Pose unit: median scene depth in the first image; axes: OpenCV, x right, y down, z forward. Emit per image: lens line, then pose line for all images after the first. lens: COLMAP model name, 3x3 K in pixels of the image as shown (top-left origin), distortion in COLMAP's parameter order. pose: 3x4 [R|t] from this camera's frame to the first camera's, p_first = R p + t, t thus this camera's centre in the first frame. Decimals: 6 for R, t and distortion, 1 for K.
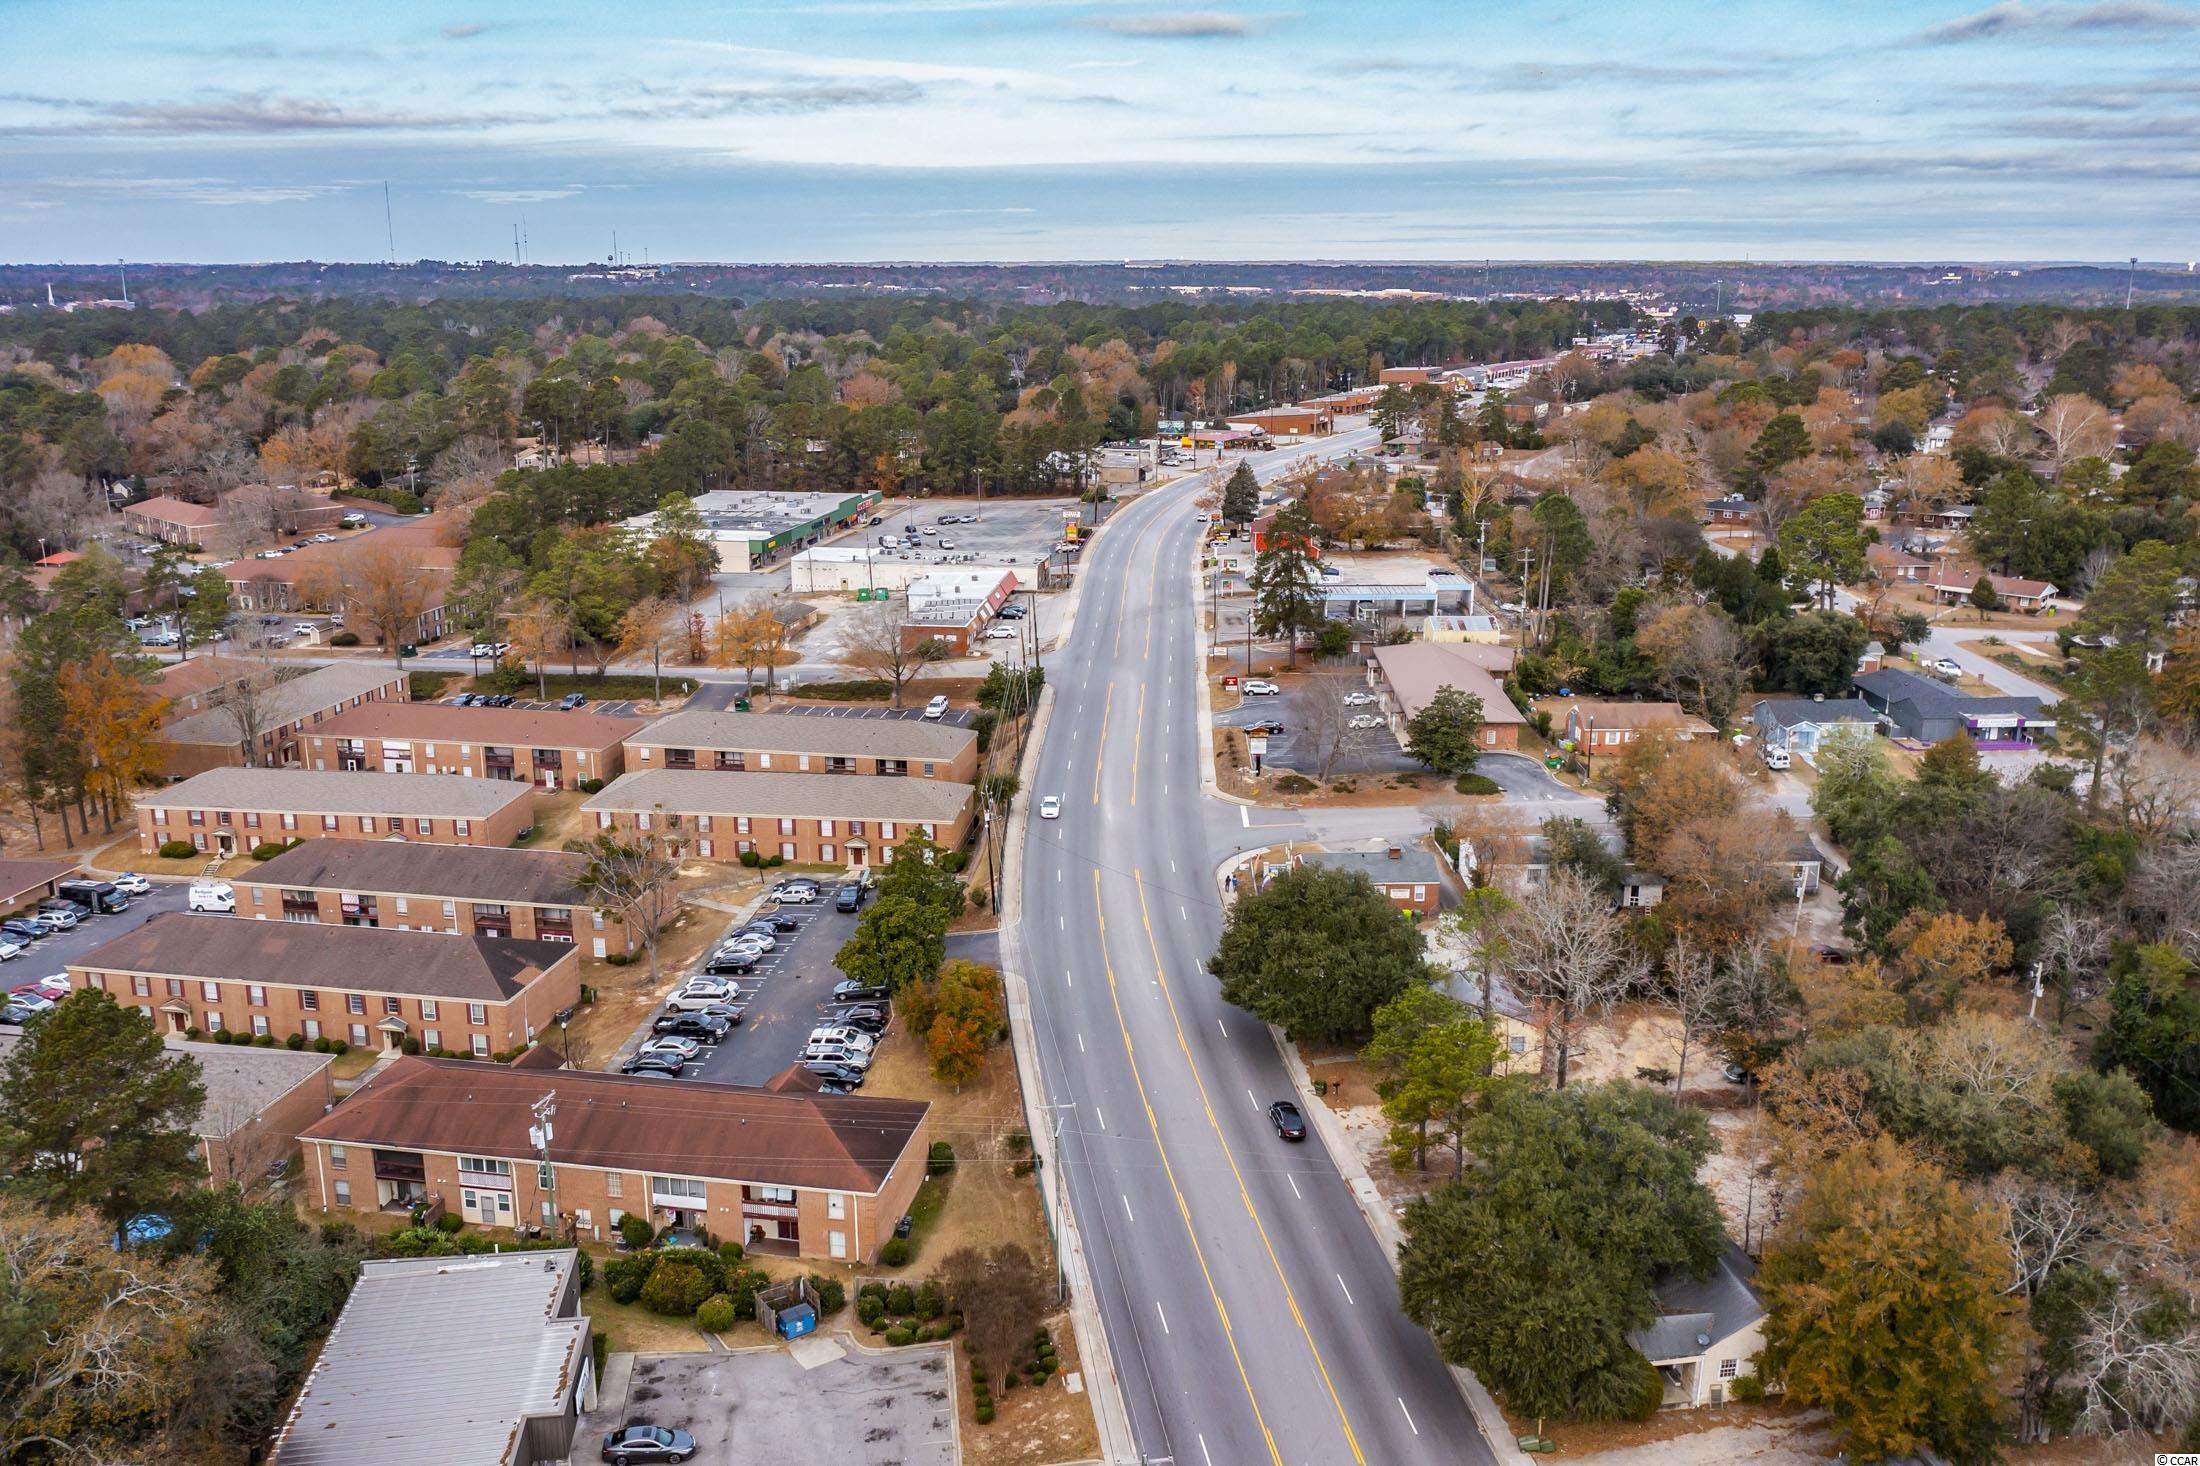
lens RADIAL K [[1794.8, 0, 1100.0], [0, 1794.8, 733.0], [0, 0, 1]] dist [-0.012500, -0.003499]
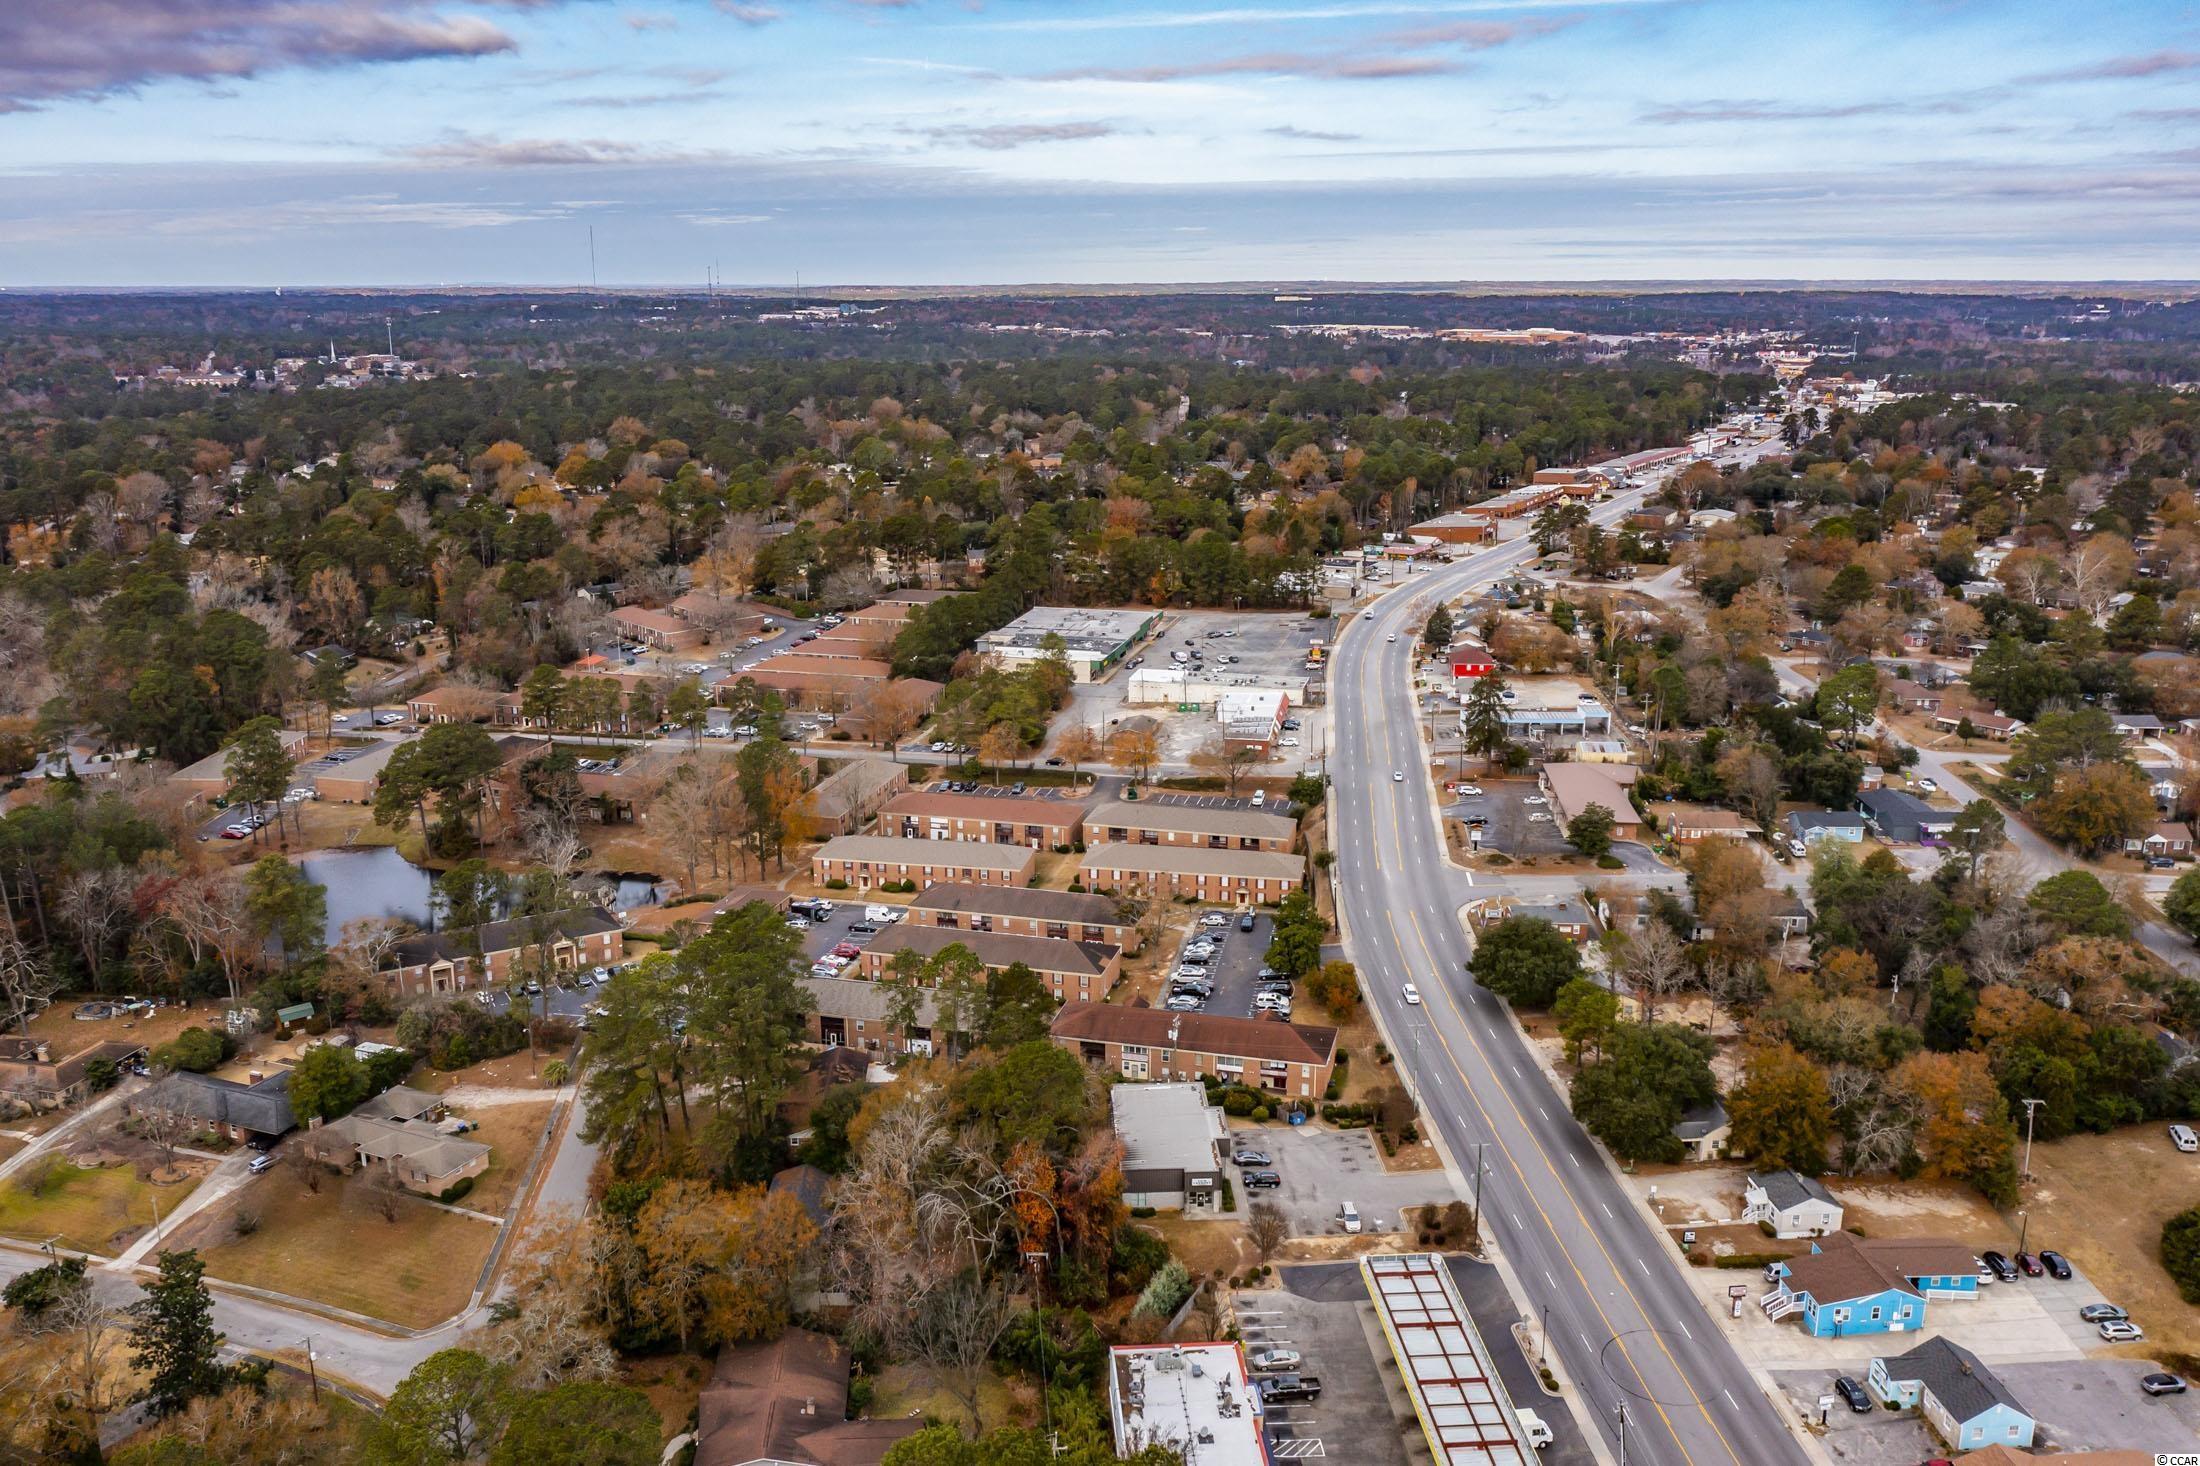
lens RADIAL K [[1794.8, 0, 1100.0], [0, 1794.8, 733.0], [0, 0, 1]] dist [-0.012500, -0.003499]
pose [[0.997258, 0.017031, -0.072020, -0.135999], [-0.017250, 0.999848, -0.002422, -0.075064], [0.071968, 0.003658, 0.997400, -0.654348]]
